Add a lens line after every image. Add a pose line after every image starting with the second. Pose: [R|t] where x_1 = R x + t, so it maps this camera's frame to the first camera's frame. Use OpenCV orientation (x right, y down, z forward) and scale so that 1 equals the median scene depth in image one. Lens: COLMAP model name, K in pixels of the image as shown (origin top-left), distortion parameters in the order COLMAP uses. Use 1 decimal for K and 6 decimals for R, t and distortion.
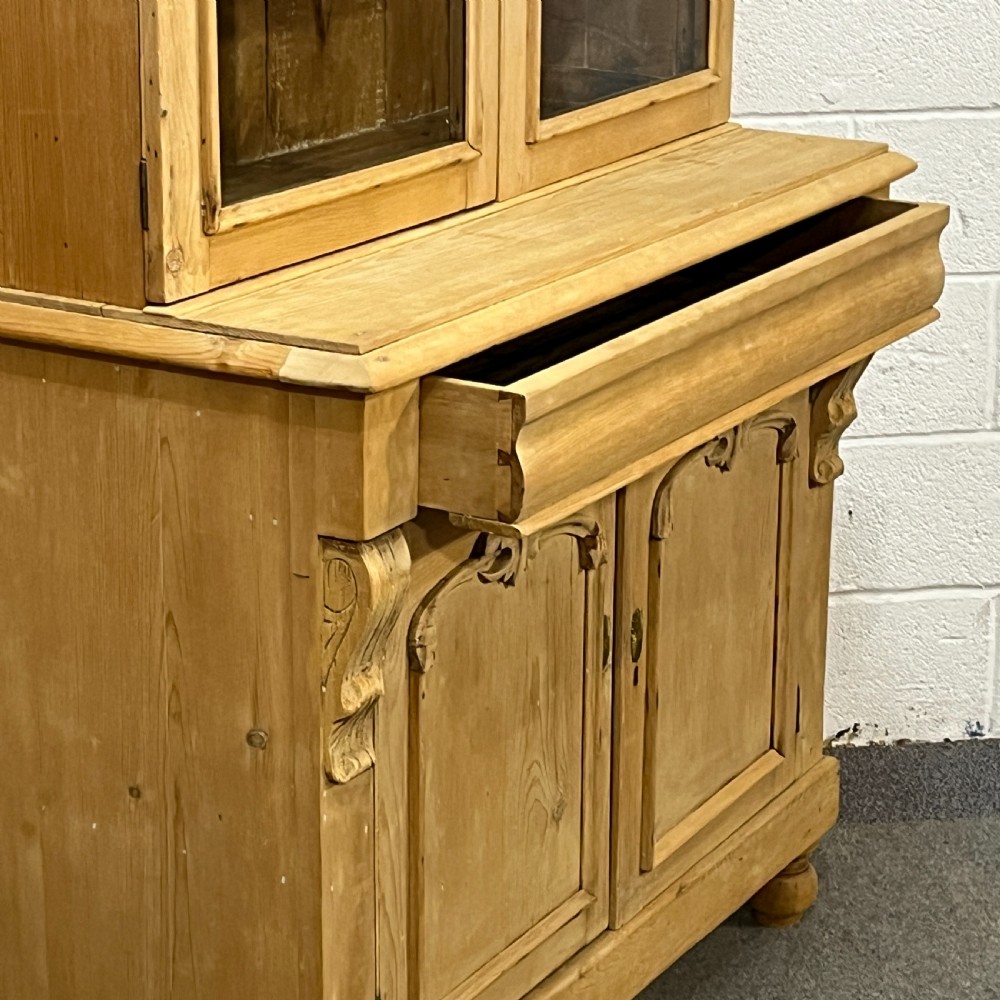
lens RADIAL K [[2890.7, 0, 540.4], [0, 2890.7, 518.4], [0, 0, 1]] dist [0.177346, -1.084596]
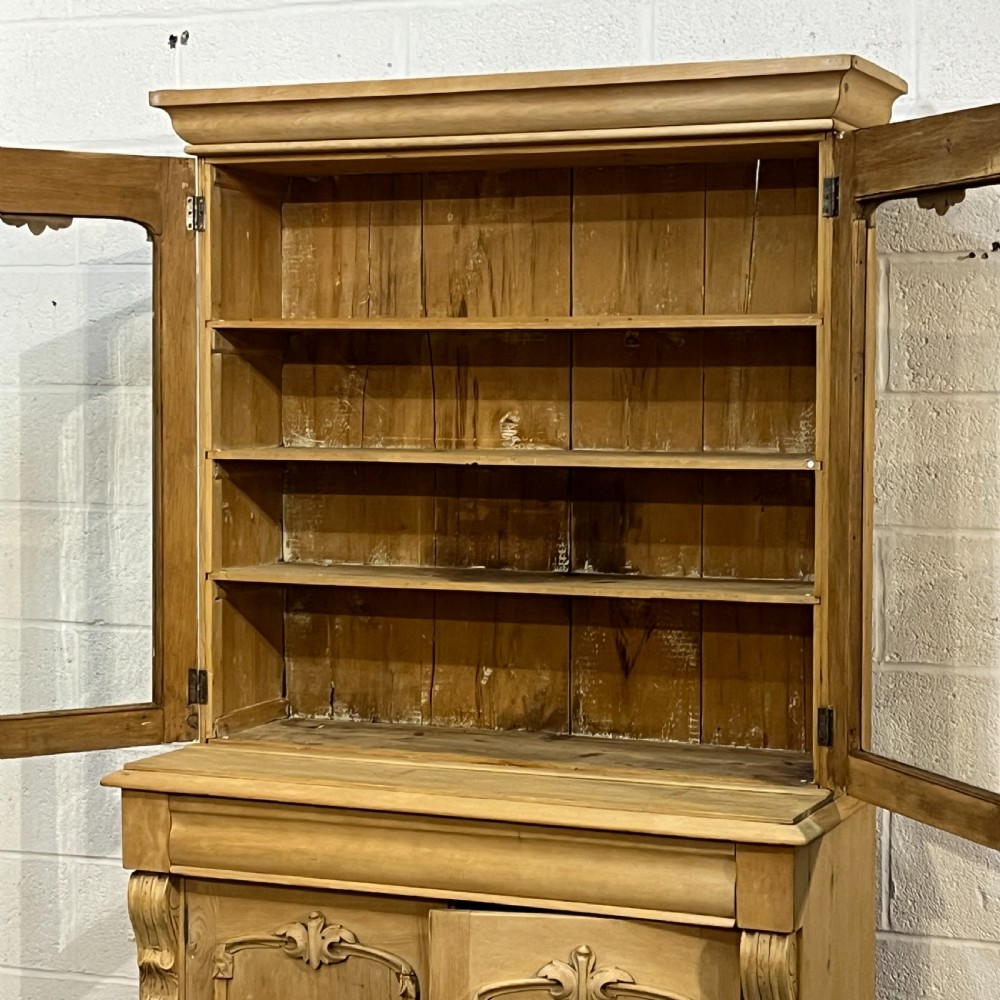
lens RADIAL K [[2289.6, 0, 518.4], [0, 2289.6, 514.9], [0, 0, 1]] dist [0.217201, -1.056418]
pose [[0.115571, 0.045128, -0.992274, 1.269800], [-0.301894, 0.953306, 0.008194, -0.264019], [0.946310, 0.298614, 0.123799, 0.840674]]
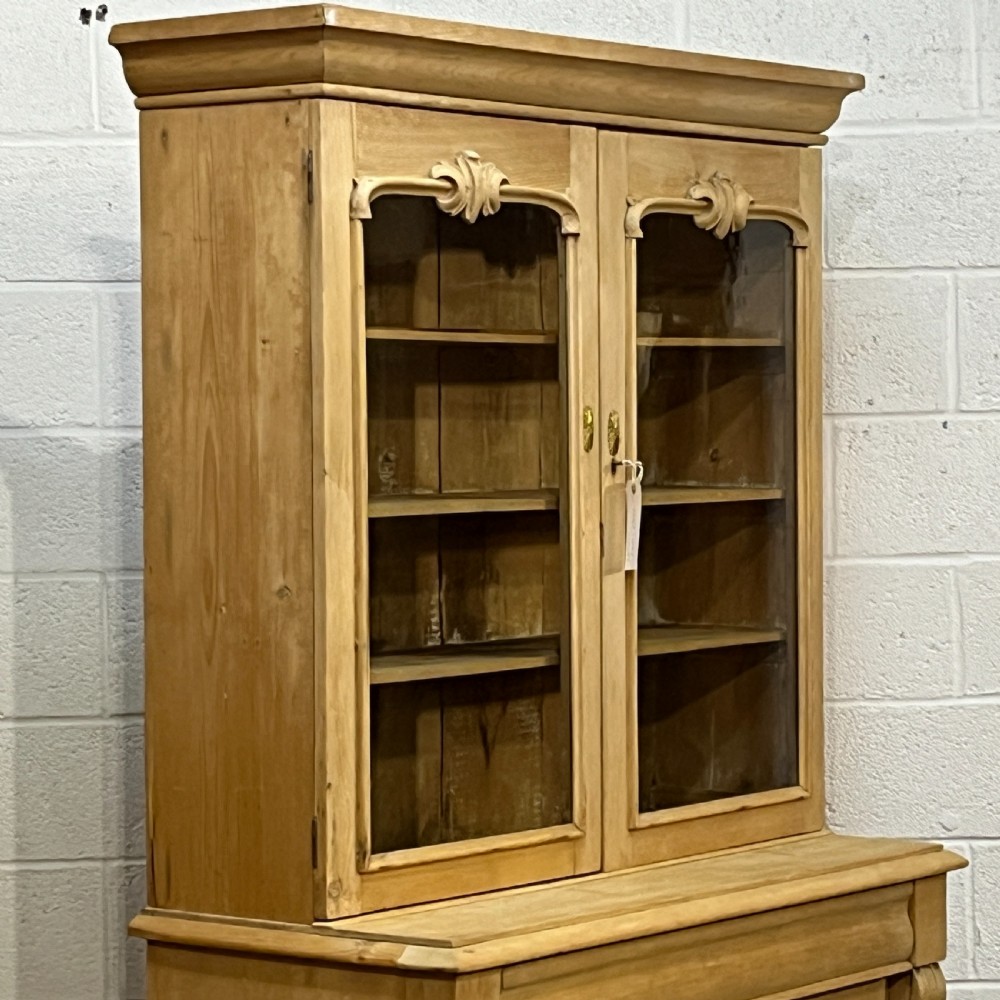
lens RADIAL K [[3411.9, 0, 501.8], [0, 3411.9, 512.9], [0, 0, 1]] dist [0.241166, -2.195536]
pose [[0.987951, -0.017427, -0.153782, 0.187213], [-0.025457, 0.961808, -0.272539, 0.163642], [0.152658, 0.273170, 0.949776, -0.547167]]
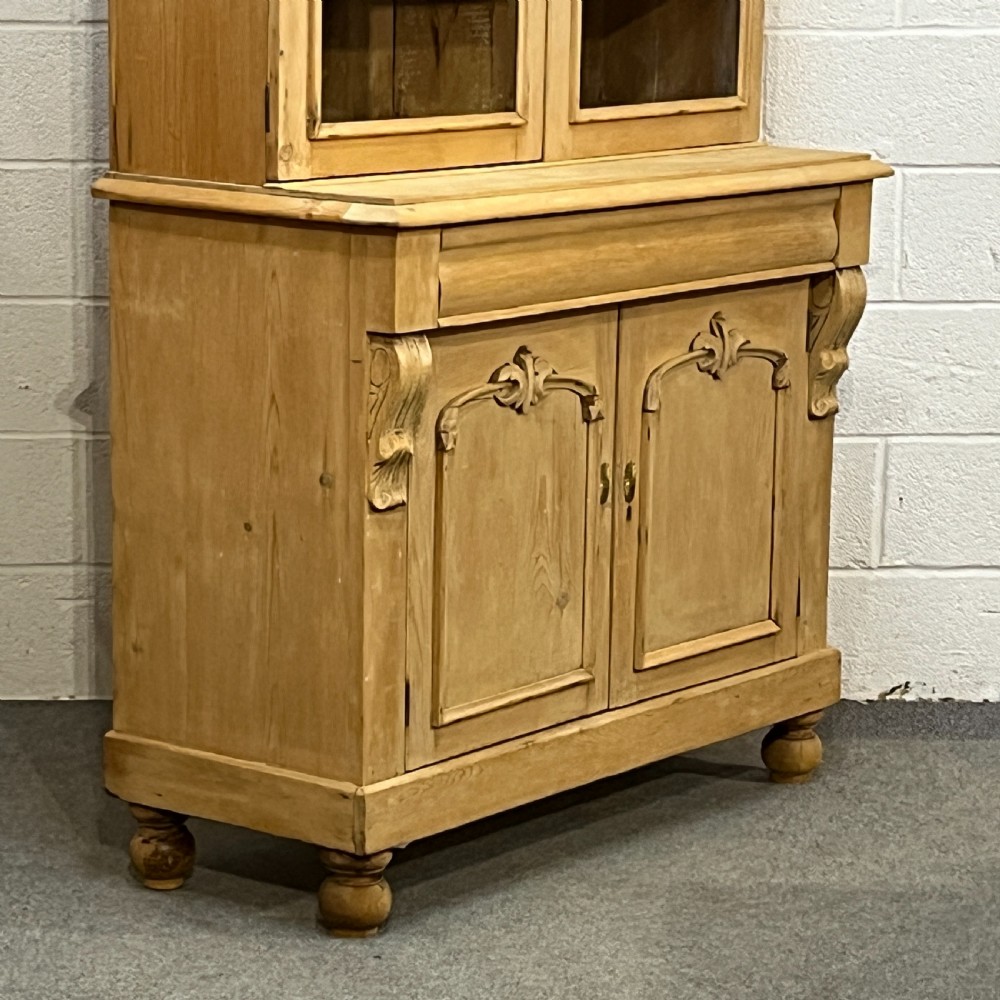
lens RADIAL K [[3411.9, 0, 501.8], [0, 3411.9, 512.9], [0, 0, 1]] dist [0.241166, -2.195536]
pose [[0.988315, 0.034421, -0.148491, 0.220909], [-0.052484, 0.991446, -0.119497, 0.262286], [0.143108, 0.125894, 0.981667, -0.610291]]
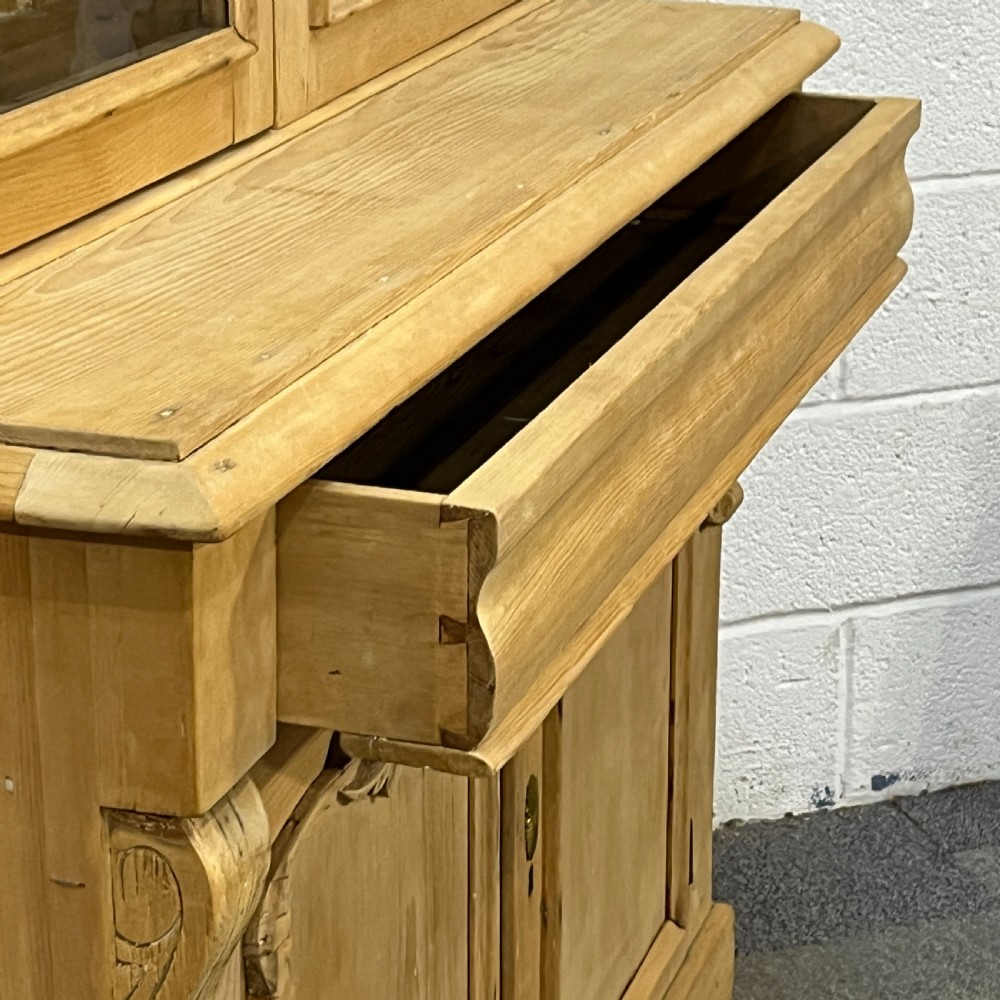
lens RADIAL K [[2890.7, 0, 540.4], [0, 2890.7, 518.4], [0, 0, 1]] dist [0.177346, -1.084596]
pose [[0.980928, -0.070621, 0.181091, -0.077136], [0.063698, 0.997009, 0.043772, -0.053758], [-0.183640, -0.031402, 0.982492, 0.413814]]
